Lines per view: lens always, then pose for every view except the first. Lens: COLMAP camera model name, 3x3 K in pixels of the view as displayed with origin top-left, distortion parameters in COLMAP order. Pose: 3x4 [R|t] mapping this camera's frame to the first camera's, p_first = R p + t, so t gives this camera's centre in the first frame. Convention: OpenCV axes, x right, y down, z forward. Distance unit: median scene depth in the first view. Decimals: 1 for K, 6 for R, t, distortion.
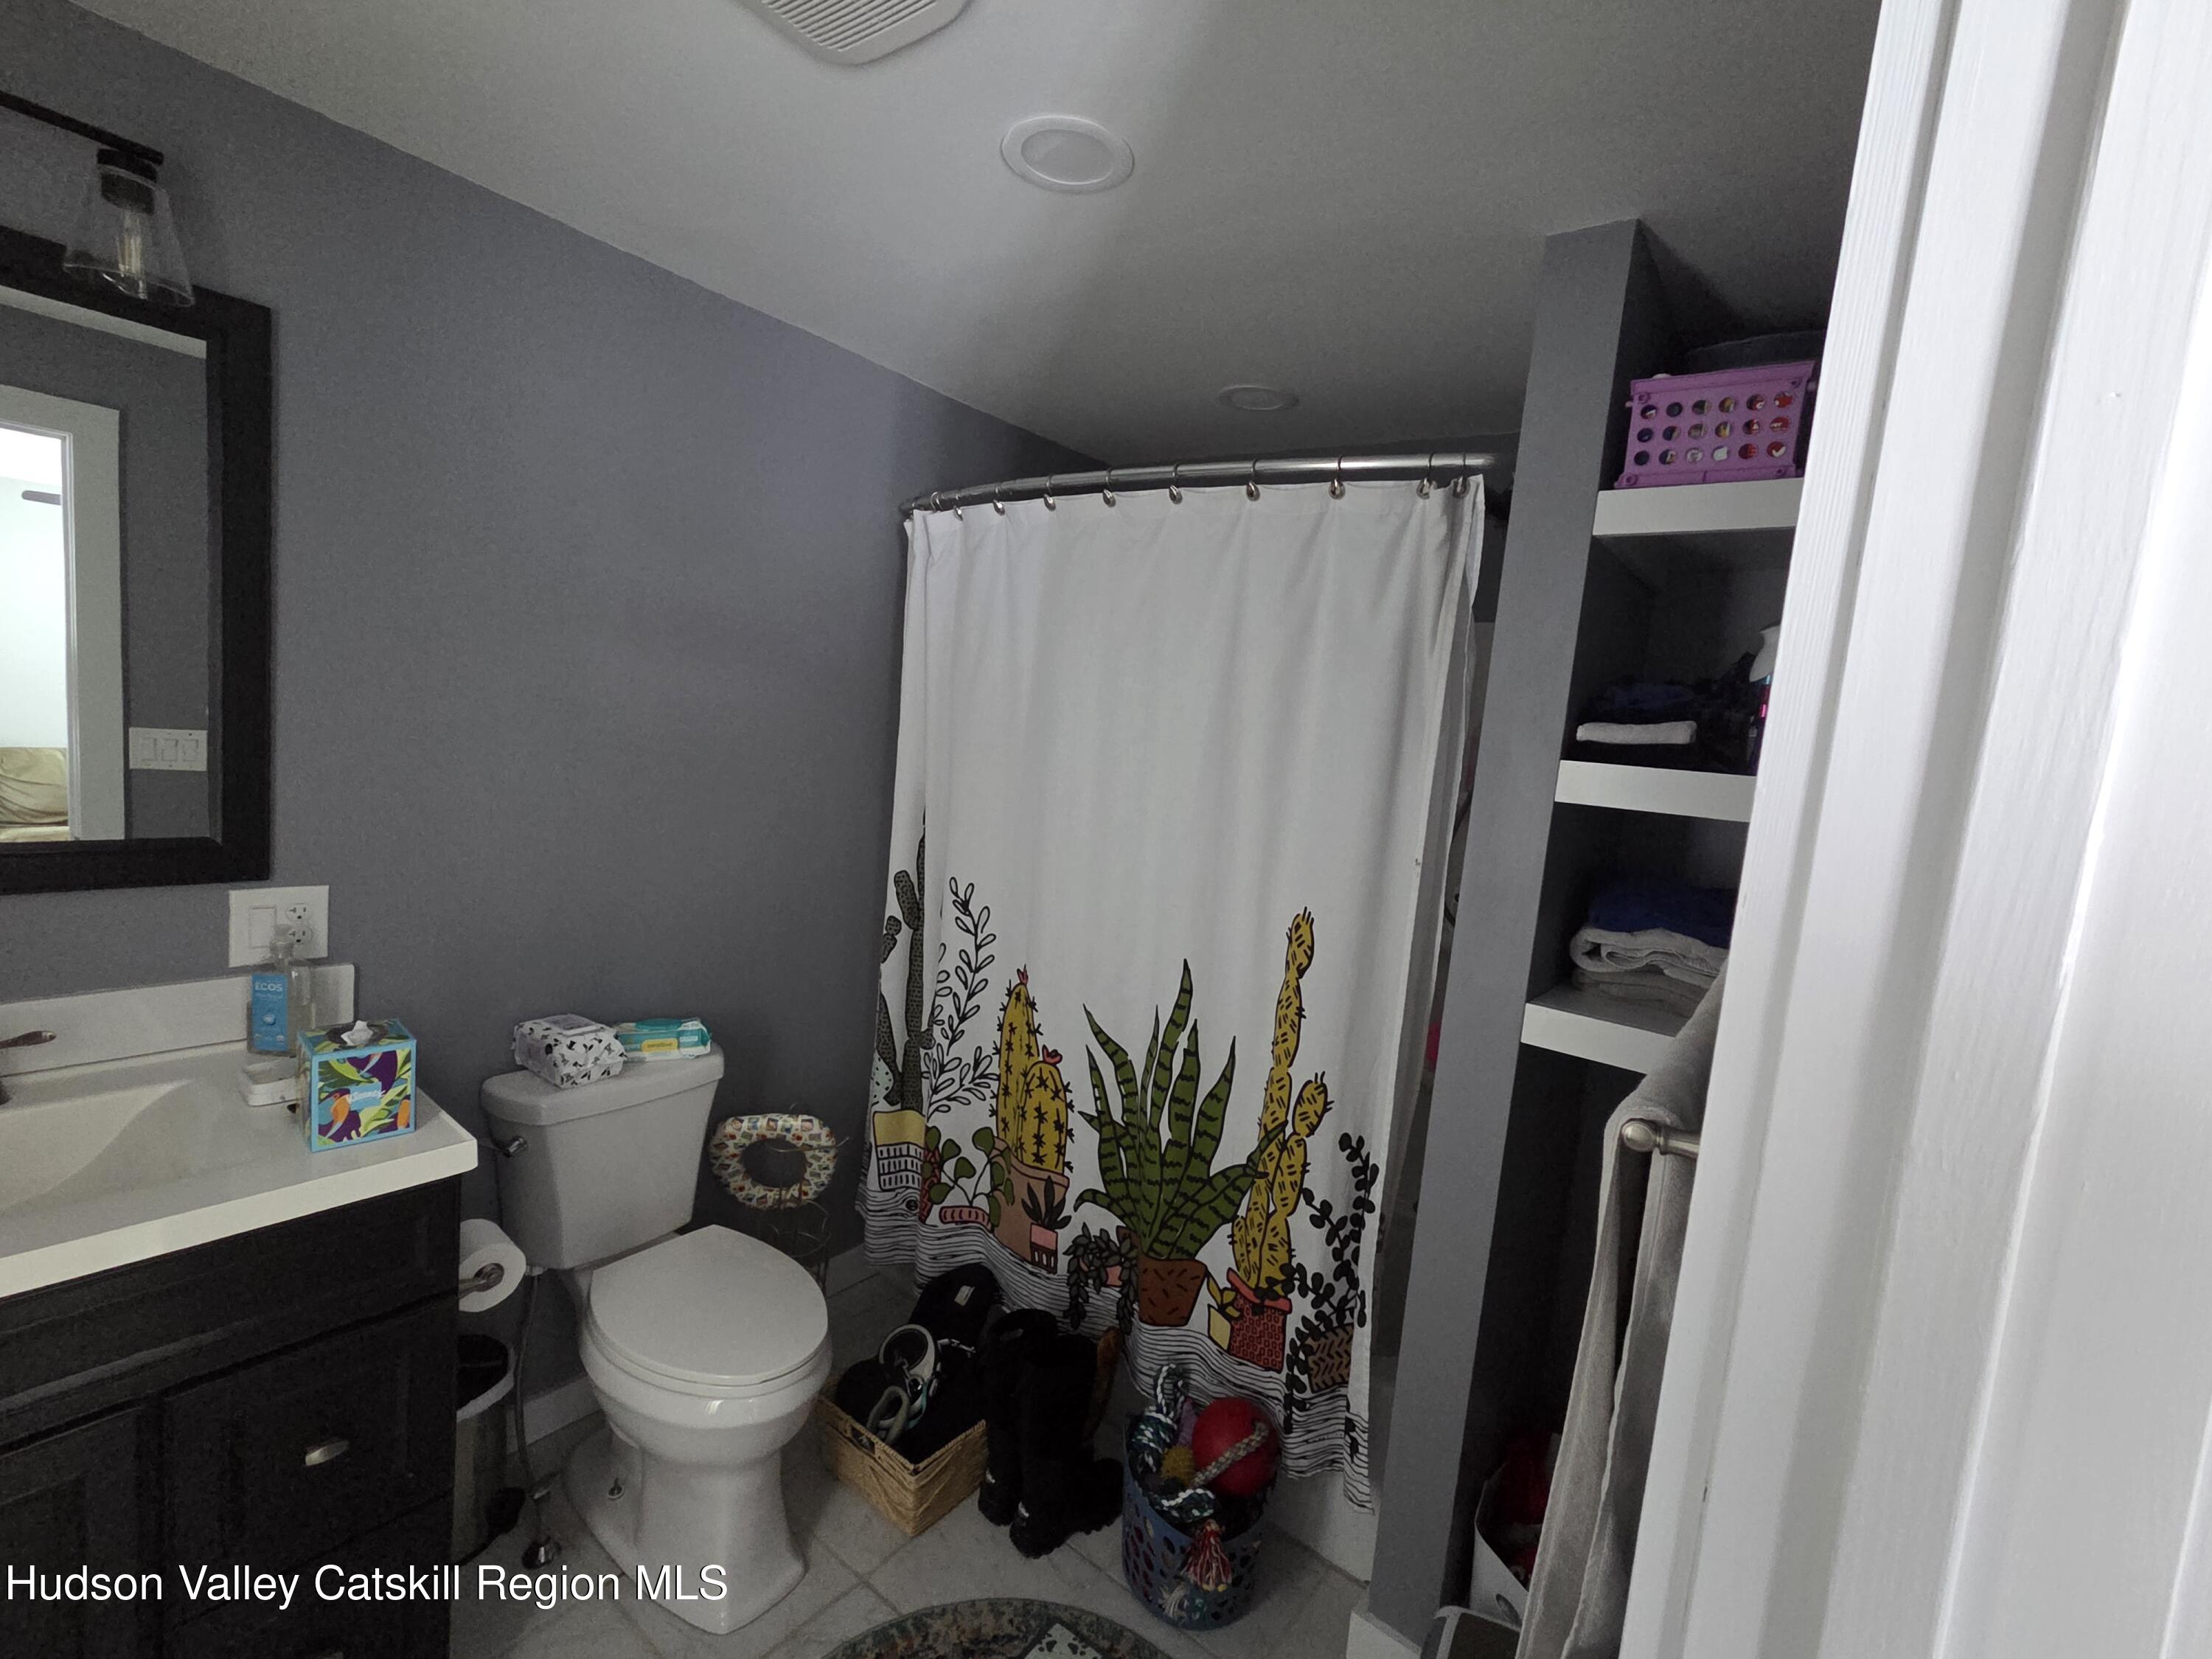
lens RADIAL K [[995.4, 0, 1105.4], [0, 995.4, 817.3], [0, 0, 1]] dist [0.001037, 0.000712]
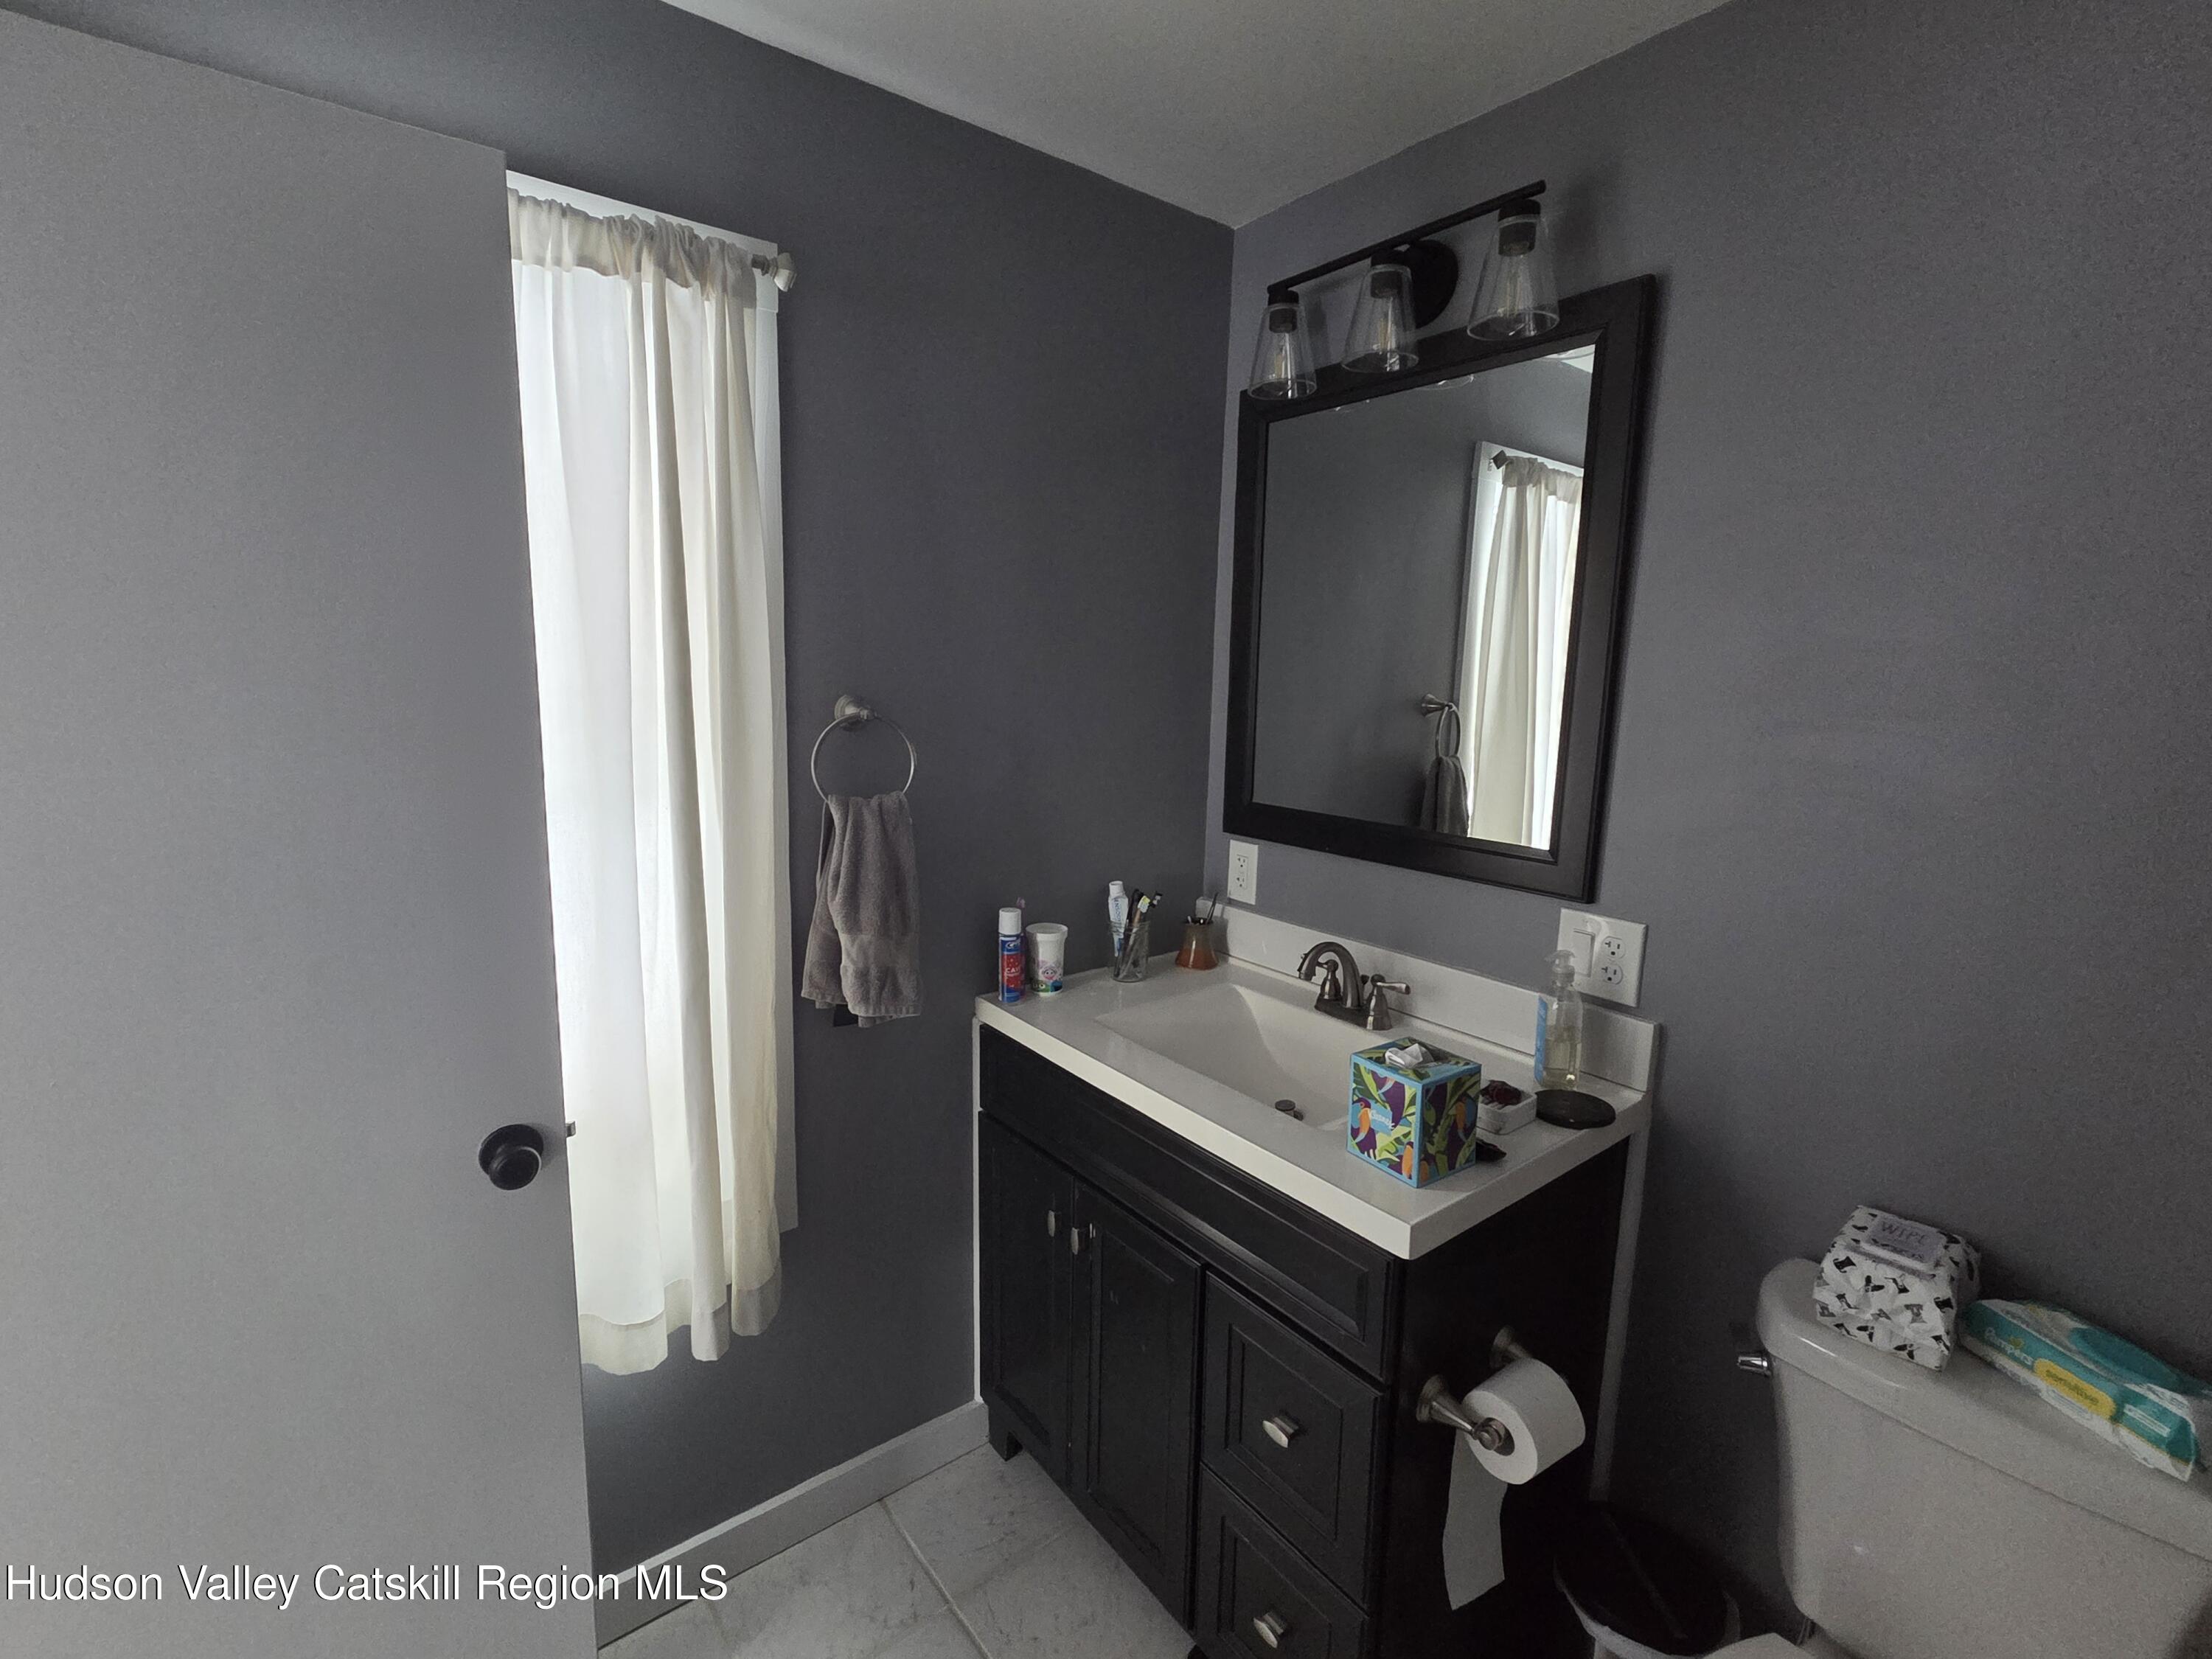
lens RADIAL K [[995.4, 0, 1114.3], [0, 995.4, 823.4], [0, 0, 1]] dist [0.001037, 0.000712]
pose [[-0.234752, 0.049024, -0.970818, 0.175062], [-0.138919, 0.986784, 0.083422, -0.029888], [0.962077, 0.154449, -0.224839, 0.819297]]
